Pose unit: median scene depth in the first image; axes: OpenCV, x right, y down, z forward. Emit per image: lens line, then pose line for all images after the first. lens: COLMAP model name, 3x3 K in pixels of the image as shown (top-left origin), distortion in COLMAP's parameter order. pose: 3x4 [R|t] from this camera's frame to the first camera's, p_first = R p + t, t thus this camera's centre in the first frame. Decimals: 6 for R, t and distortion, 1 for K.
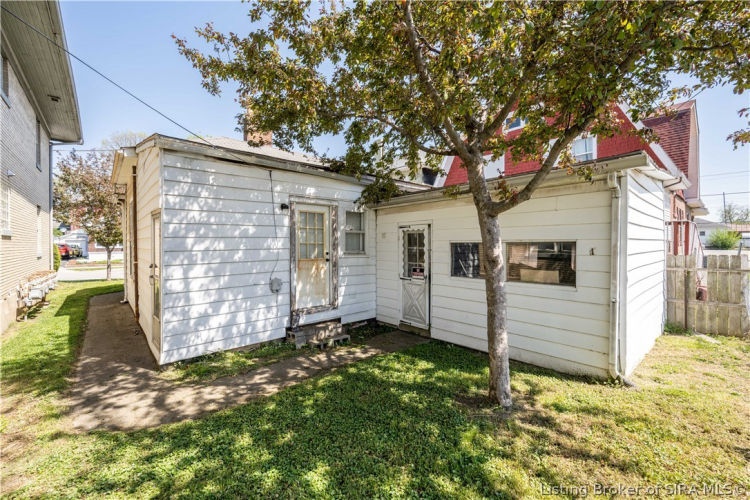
lens RADIAL K [[309.3, 0, 375.7], [0, 309.3, 249.1], [0, 0, 1]] dist [-0.020734, -0.001166]
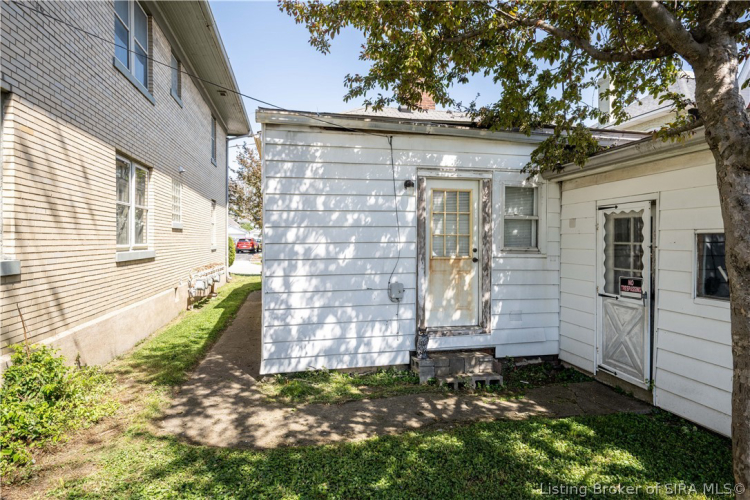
lens RADIAL K [[408.1, 0, 373.7], [0, 408.1, 244.0], [0, 0, 1]] dist [-0.014449, -0.003896]
pose [[0.864320, 0.008974, -0.502862, 0.110788], [-0.010912, 0.999940, -0.000911, 0.004361], [0.502824, 0.006275, 0.864366, 0.124431]]
